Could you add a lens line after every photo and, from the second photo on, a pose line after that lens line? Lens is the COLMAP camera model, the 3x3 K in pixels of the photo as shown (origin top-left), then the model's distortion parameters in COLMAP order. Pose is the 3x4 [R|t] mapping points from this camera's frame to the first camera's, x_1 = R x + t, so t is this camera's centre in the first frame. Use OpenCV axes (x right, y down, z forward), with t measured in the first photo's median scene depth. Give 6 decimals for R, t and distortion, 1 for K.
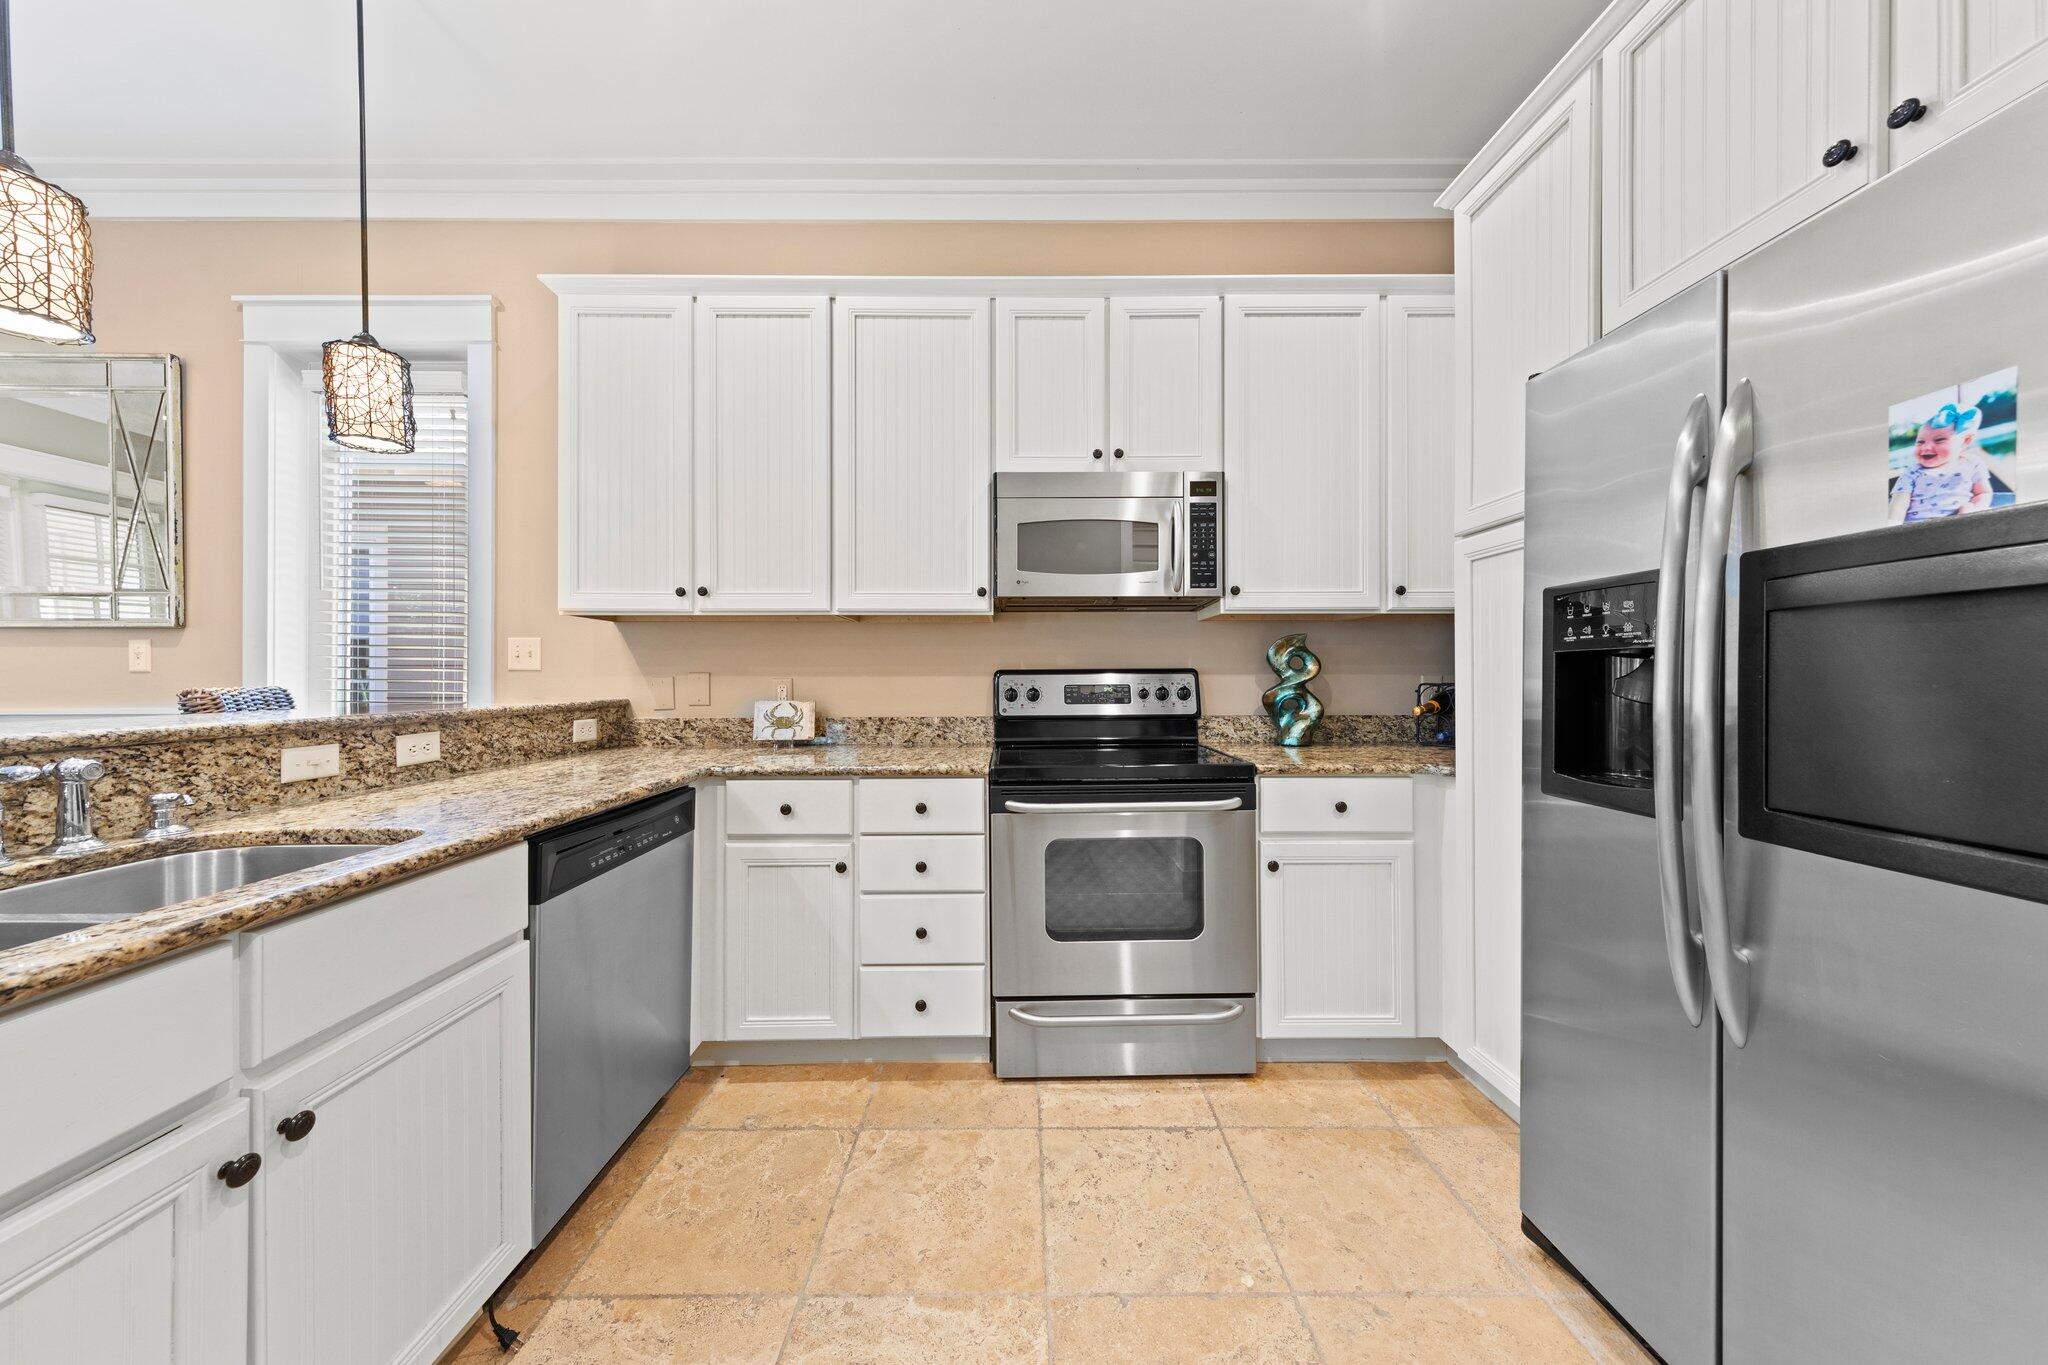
lens RADIAL K [[693.8, 0, 1024.0], [0, 693.8, 682.5], [0, 0, 1]] dist [0.000706, 0.000079]
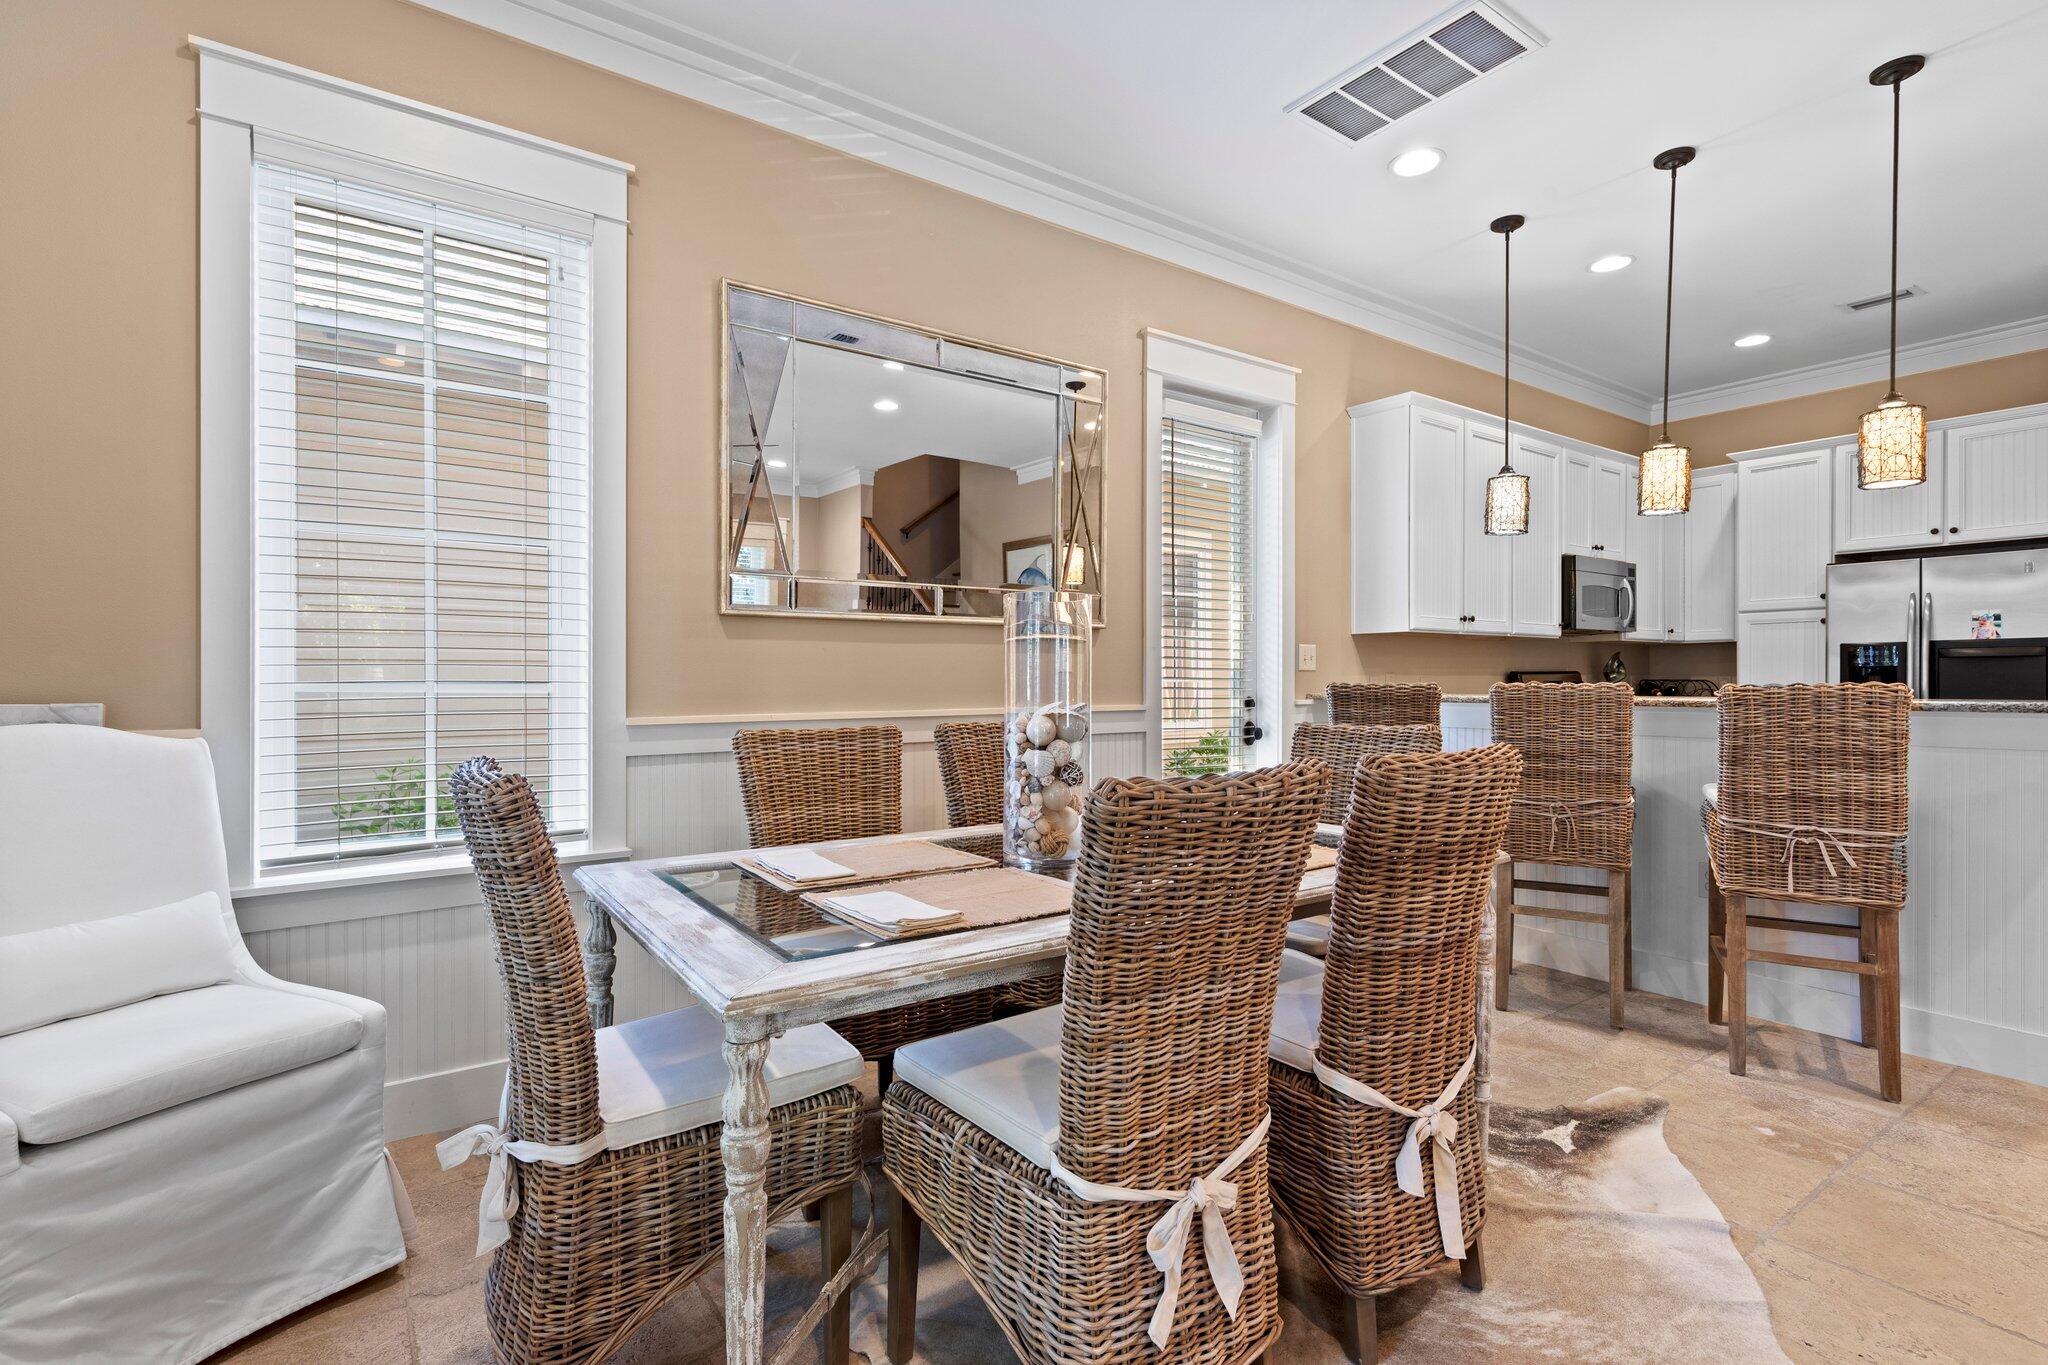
lens RADIAL K [[912.3, 0, 1024.0], [0, 912.3, 682.5], [0, 0, 1]] dist [-0.000942, -0.000121]
pose [[0.826355, 0.001158, 0.563149, -3.580323], [0.002324, 0.999982, -0.005467, 0.029599], [-0.563145, 0.005827, 0.826338, -0.176964]]
